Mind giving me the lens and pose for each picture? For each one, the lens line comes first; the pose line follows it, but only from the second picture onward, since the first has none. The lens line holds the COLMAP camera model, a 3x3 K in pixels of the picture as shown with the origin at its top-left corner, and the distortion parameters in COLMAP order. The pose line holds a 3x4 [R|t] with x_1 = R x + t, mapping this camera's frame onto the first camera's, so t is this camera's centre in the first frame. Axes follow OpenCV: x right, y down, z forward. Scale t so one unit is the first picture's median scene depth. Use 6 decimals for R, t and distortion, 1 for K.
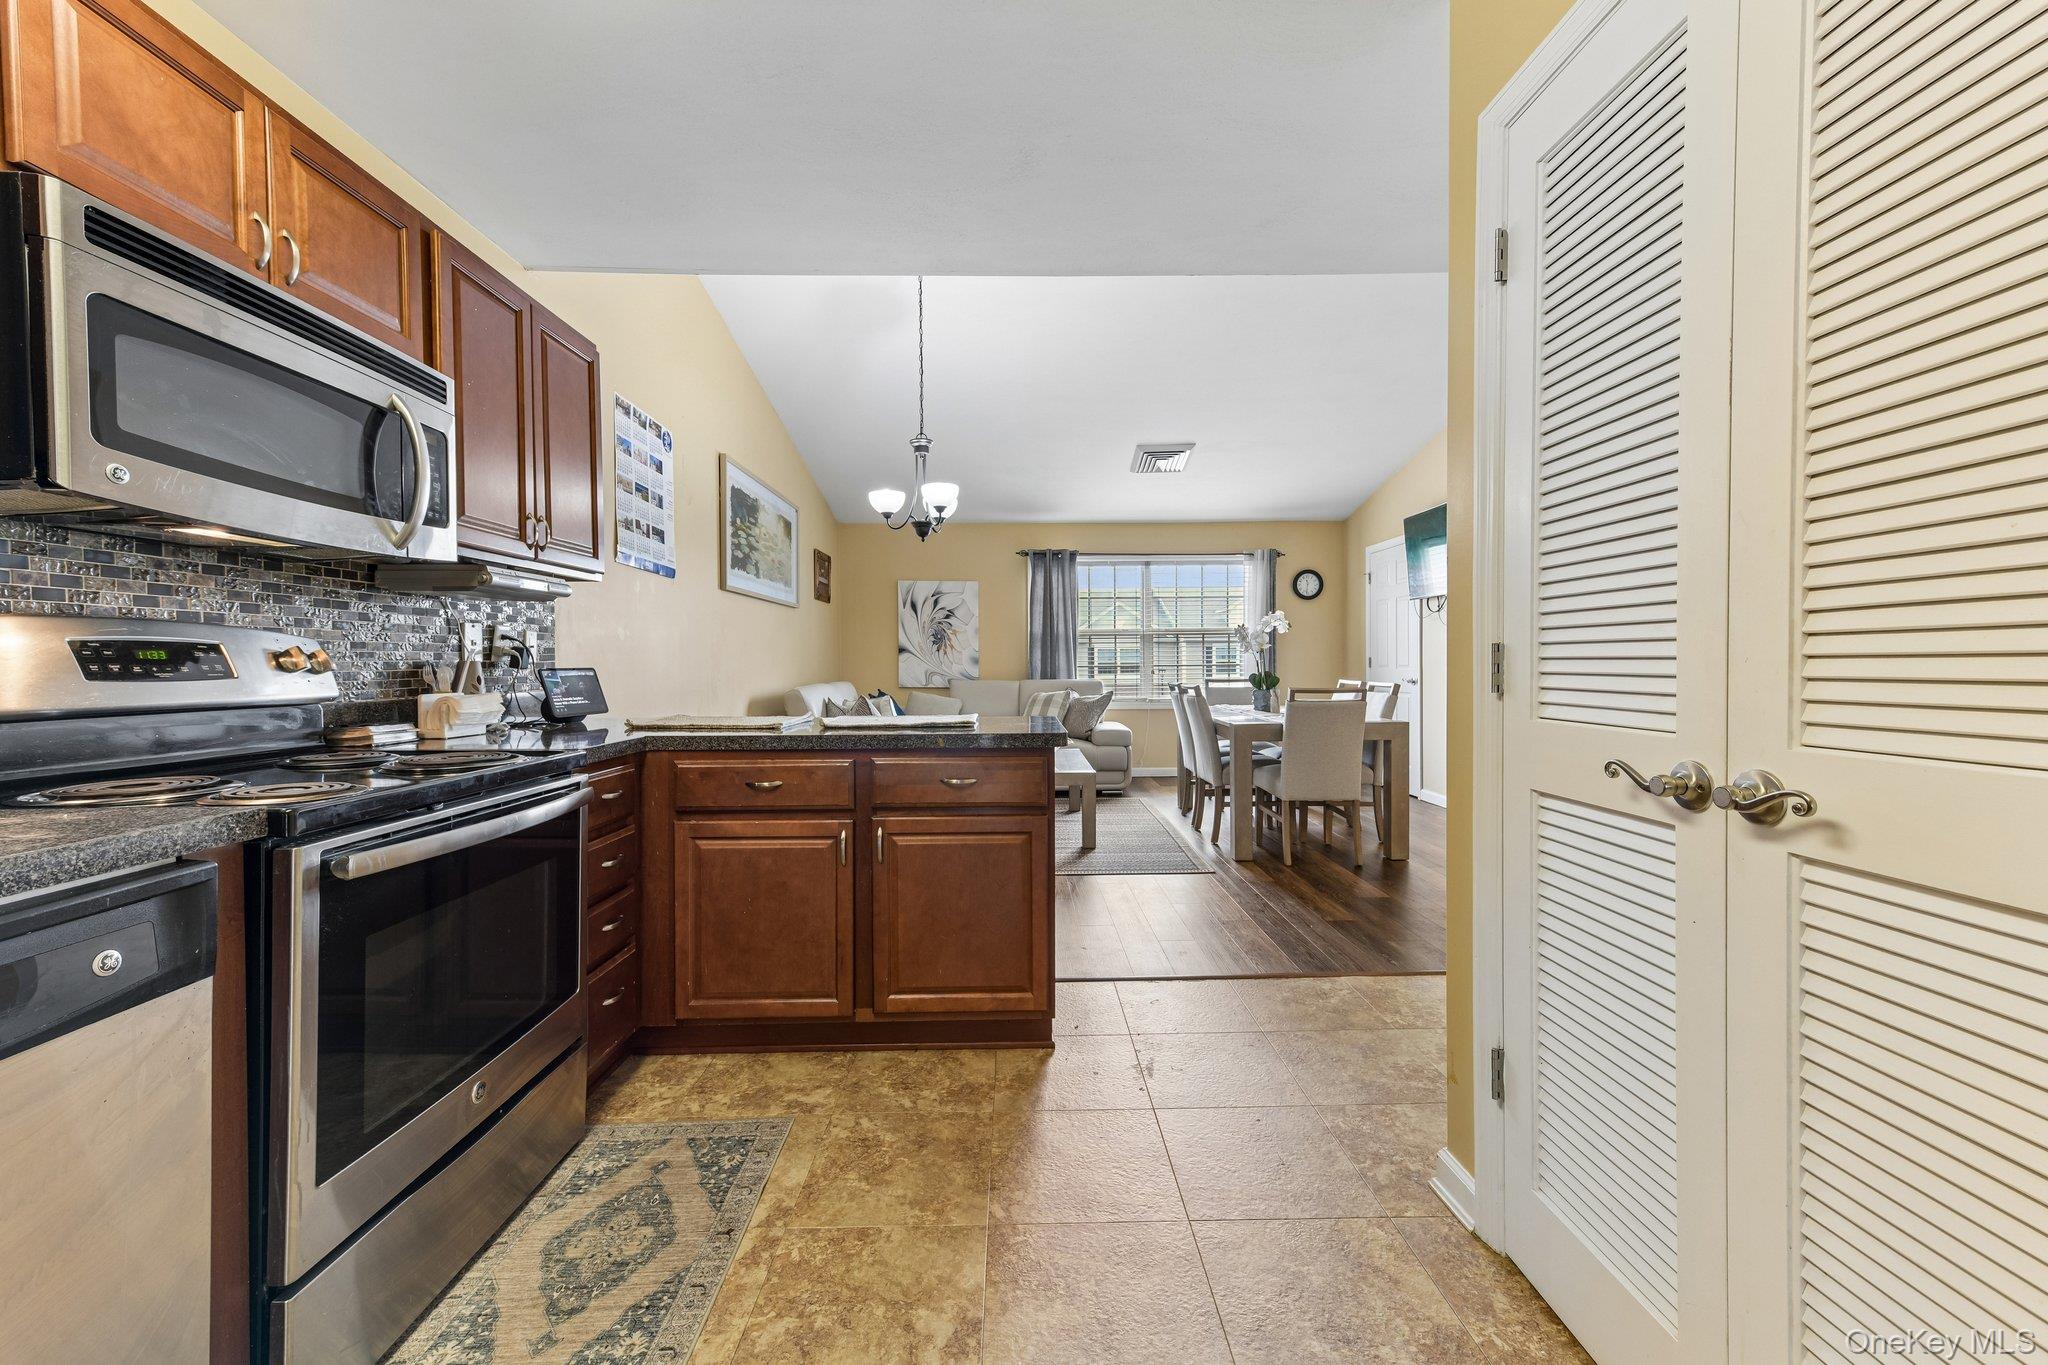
lens RADIAL K [[793.4, 0, 1024.5], [0, 793.4, 674.4], [0, 0, 1]] dist [0.012891, -0.000216]
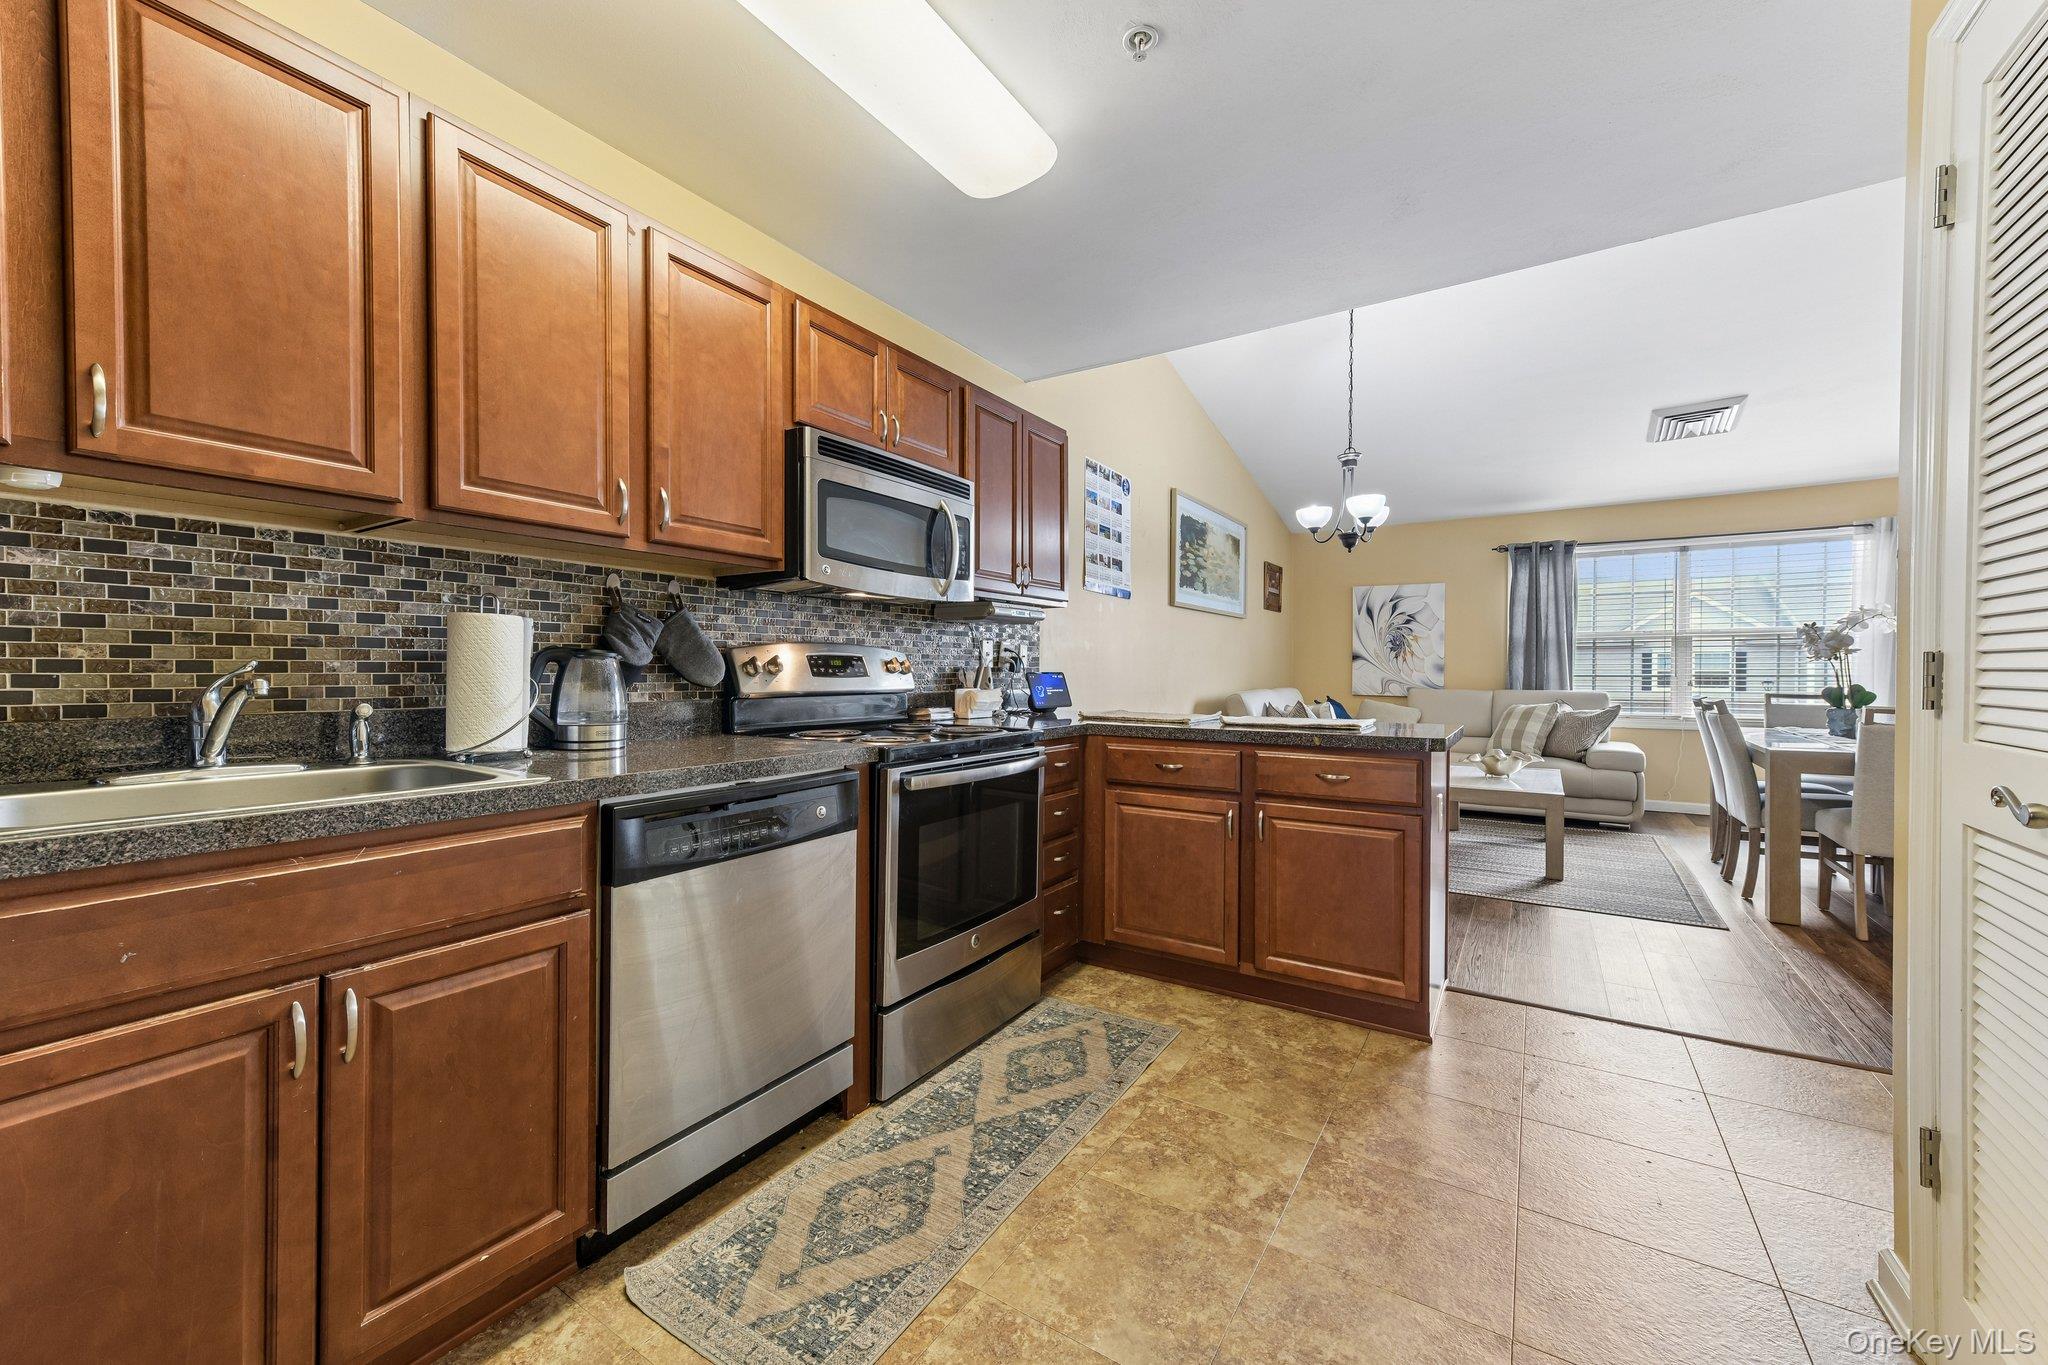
lens RADIAL K [[794.5, 0, 1025.7], [0, 794.5, 679.0], [0, 0, 1]] dist [0.014464, -0.000163]
pose [[0.833015, 0.013201, -0.553094, 0.174758], [-0.014504, 0.999893, 0.002021, 0.001582], [0.553061, 0.006339, 0.833117, -0.169588]]
